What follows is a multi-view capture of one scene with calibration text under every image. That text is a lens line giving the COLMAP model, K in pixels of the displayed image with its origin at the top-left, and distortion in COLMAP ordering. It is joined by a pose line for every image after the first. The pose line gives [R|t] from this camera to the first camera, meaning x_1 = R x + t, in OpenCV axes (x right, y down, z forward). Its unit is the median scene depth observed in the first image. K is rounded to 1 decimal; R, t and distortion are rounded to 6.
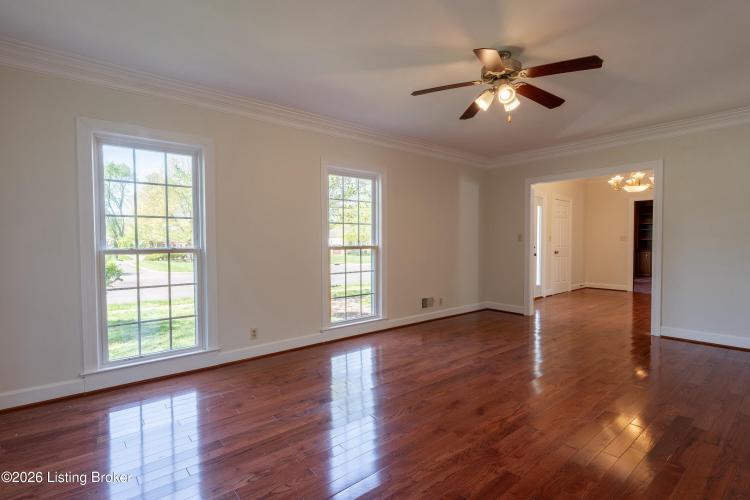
lens RADIAL K [[369.7, 0, 371.2], [0, 369.7, 250.7], [0, 0, 1]] dist [-0.000704, 0.000315]
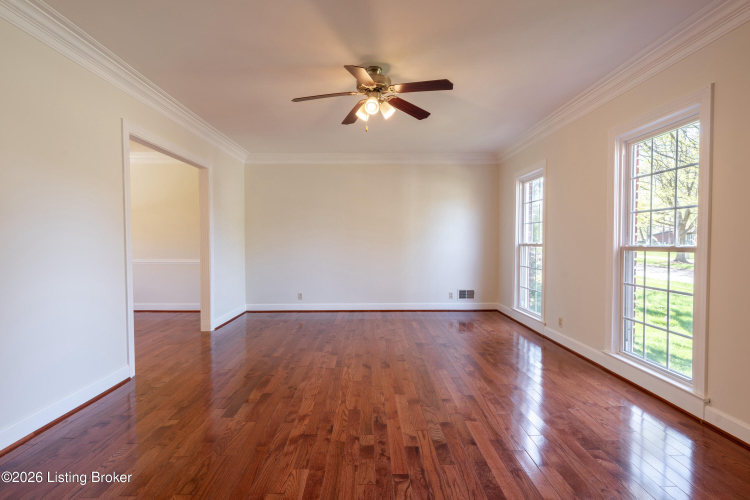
lens RADIAL K [[369.7, 0, 371.2], [0, 369.7, 250.7], [0, 0, 1]] dist [-0.000704, 0.000315]
pose [[-0.629027, 0.028596, -0.776857, 1.183606], [-0.015672, 0.998654, 0.049449, -0.048194], [0.777225, 0.043280, -0.627732, 1.652362]]
